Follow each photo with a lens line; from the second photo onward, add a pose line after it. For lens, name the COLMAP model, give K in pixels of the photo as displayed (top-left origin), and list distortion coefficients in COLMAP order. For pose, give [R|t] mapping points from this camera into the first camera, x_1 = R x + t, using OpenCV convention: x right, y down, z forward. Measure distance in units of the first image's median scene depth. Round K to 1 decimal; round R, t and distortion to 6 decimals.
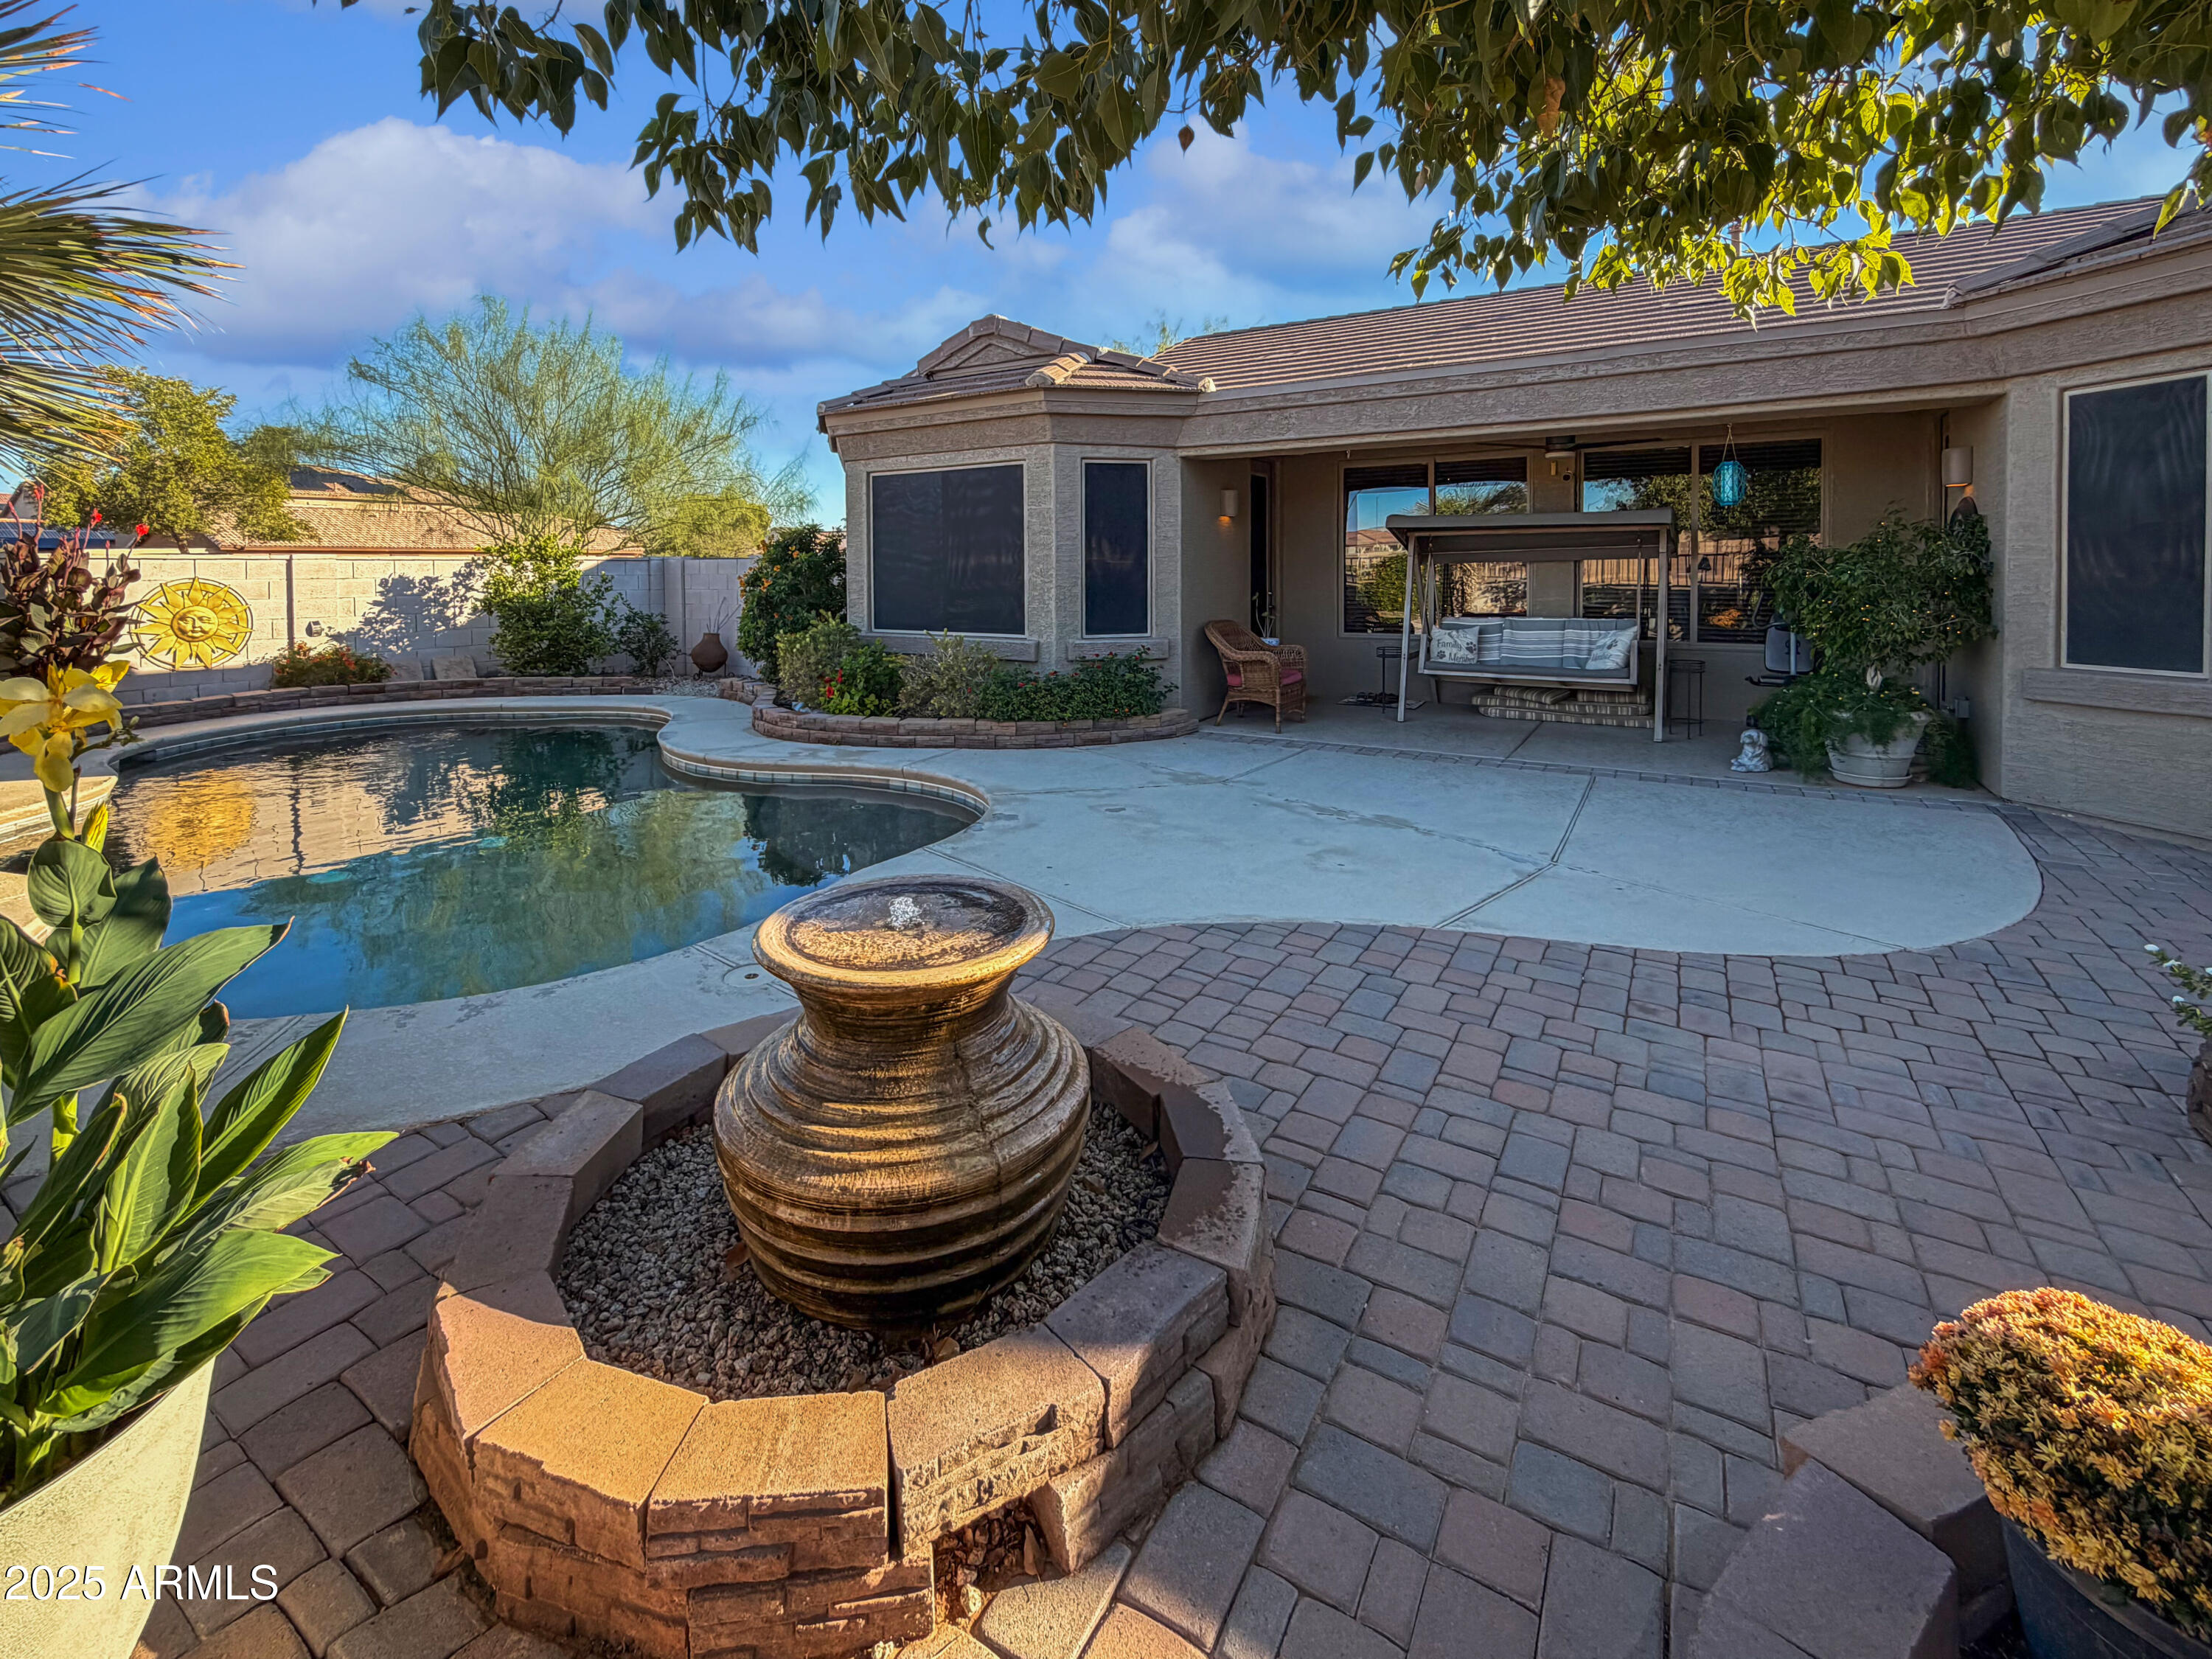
lens RADIAL K [[966.2, 0, 1105.2], [0, 966.2, 607.9], [0, 0, 1]] dist [0.000564, 0.000460]
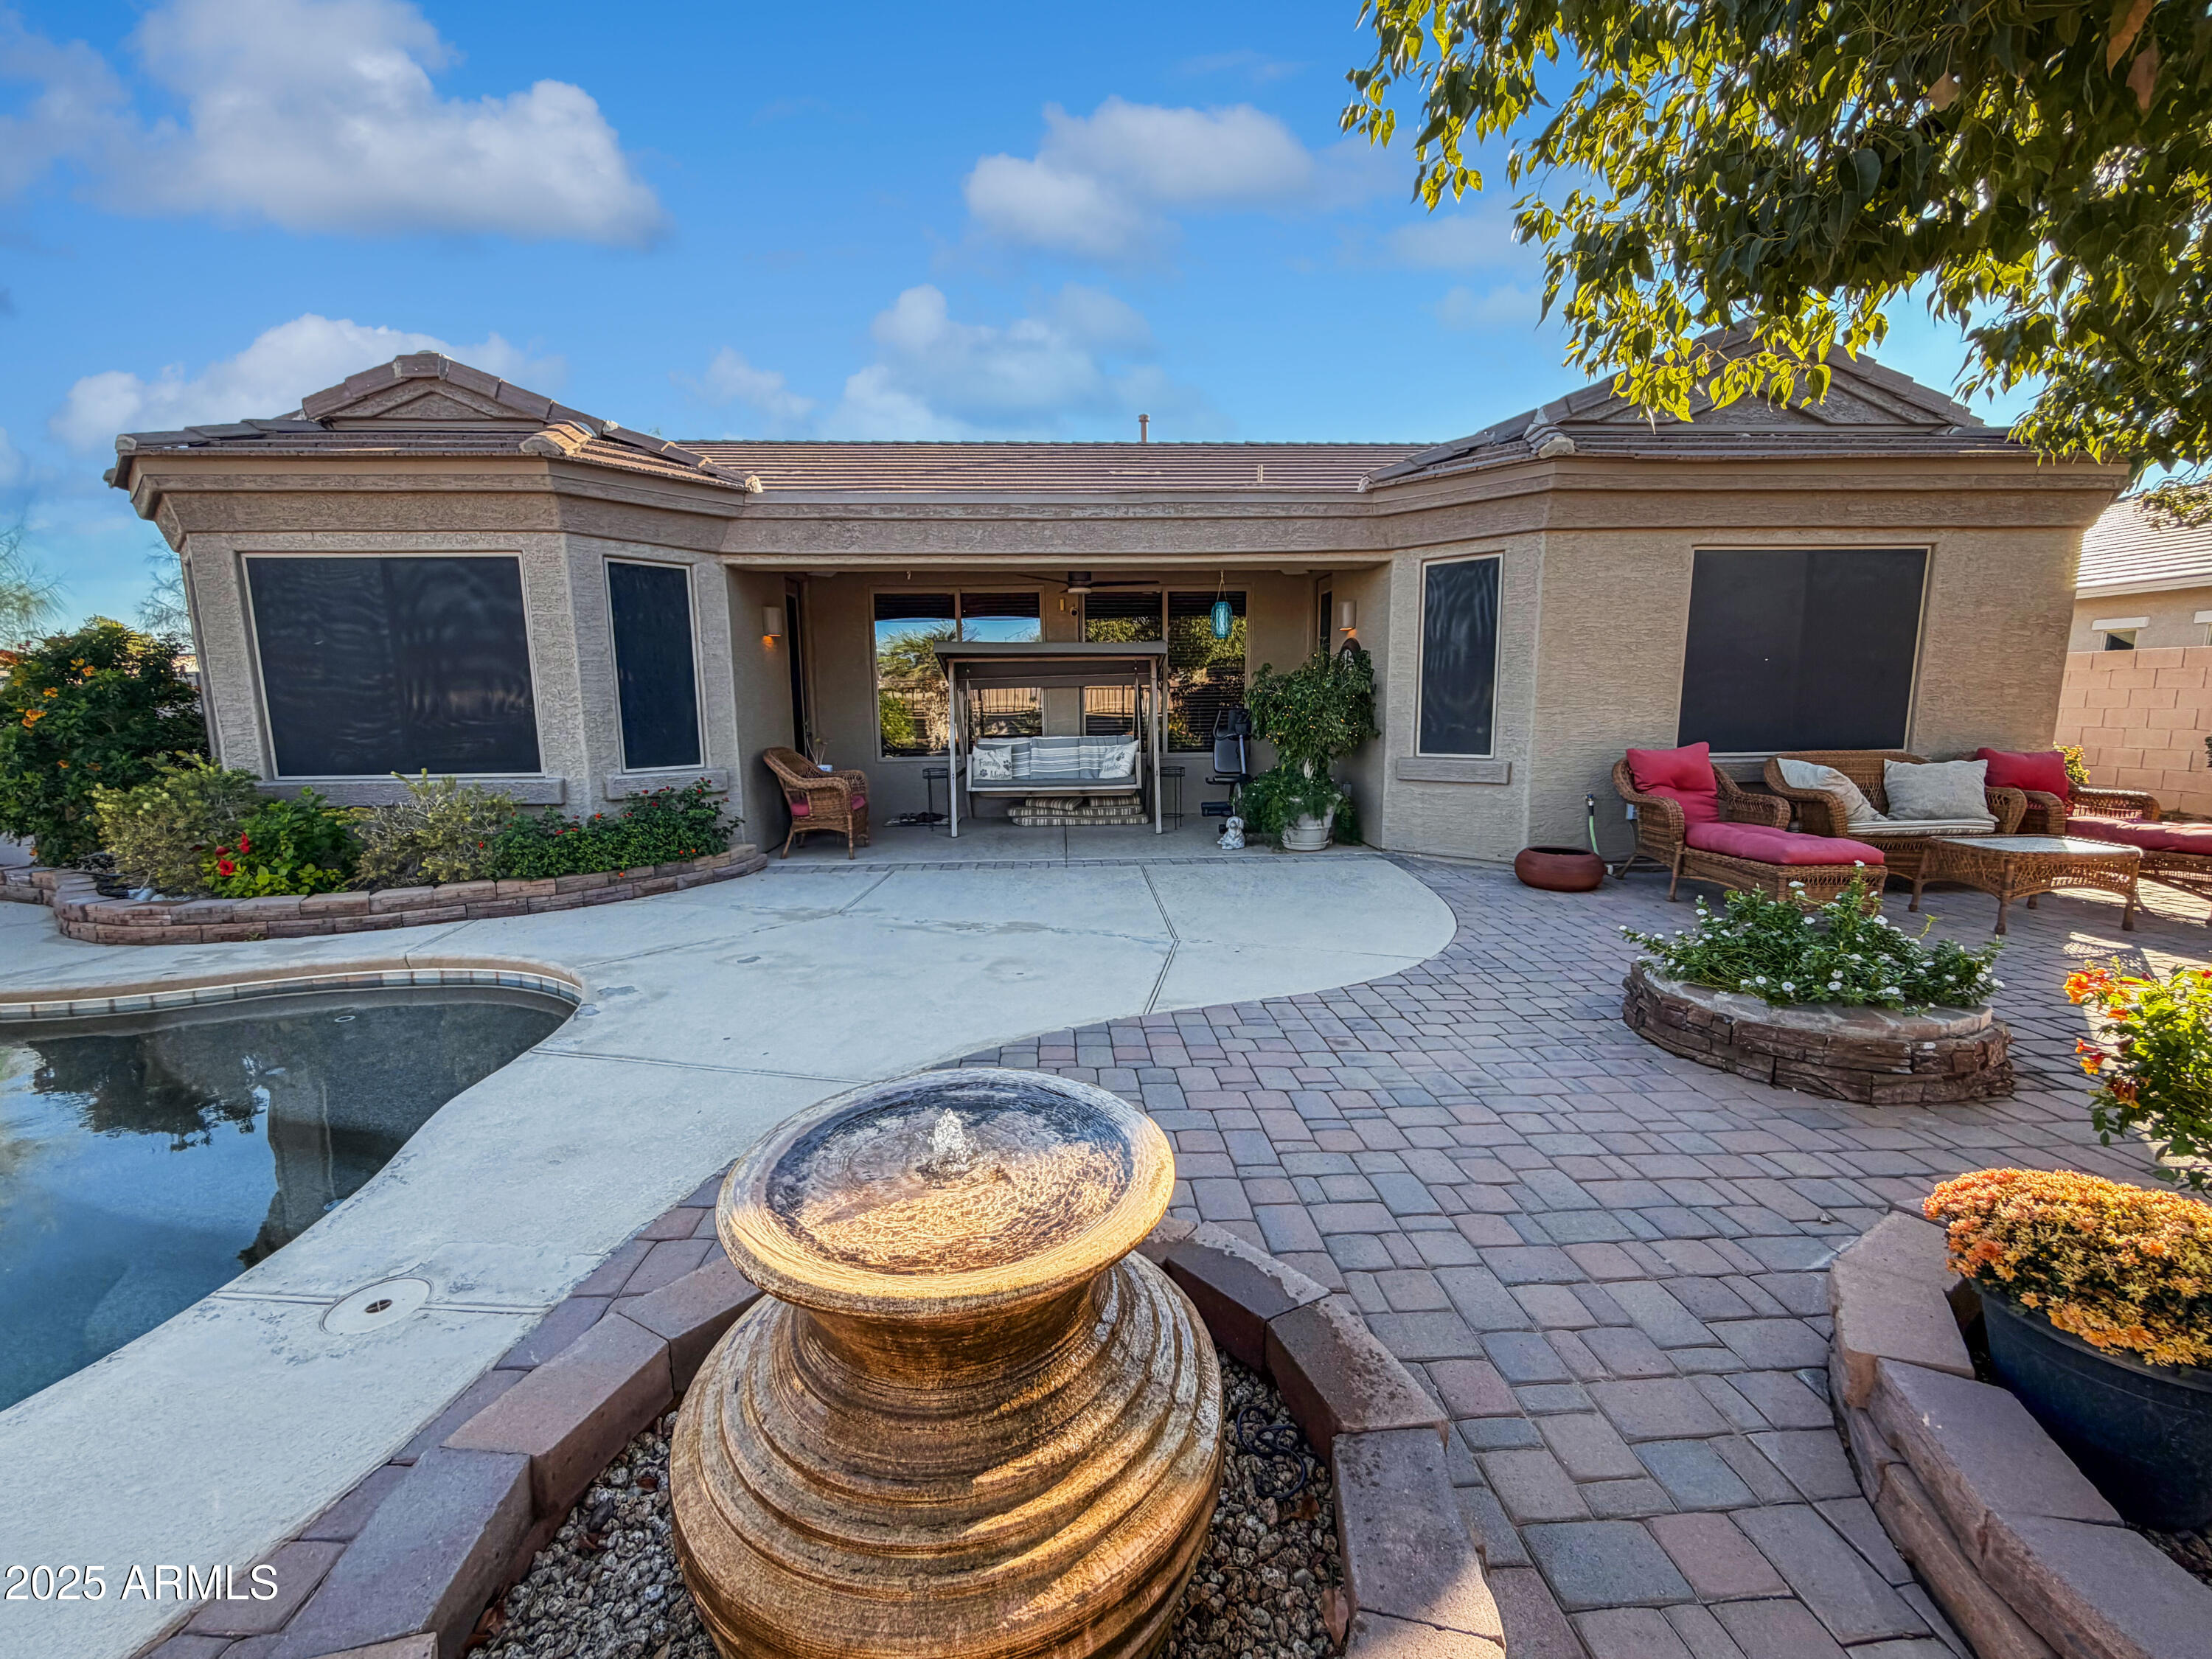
lens RADIAL K [[876.4, 0, 1106.6], [0, 876.4, 838.0], [0, 0, 1]] dist [0.001252, 0.000018]
pose [[0.823491, -0.091679, 0.559872, -0.112679], [0.029974, 0.992509, 0.118435, 0.009666], [-0.566537, -0.080748, 0.820071, 0.119774]]
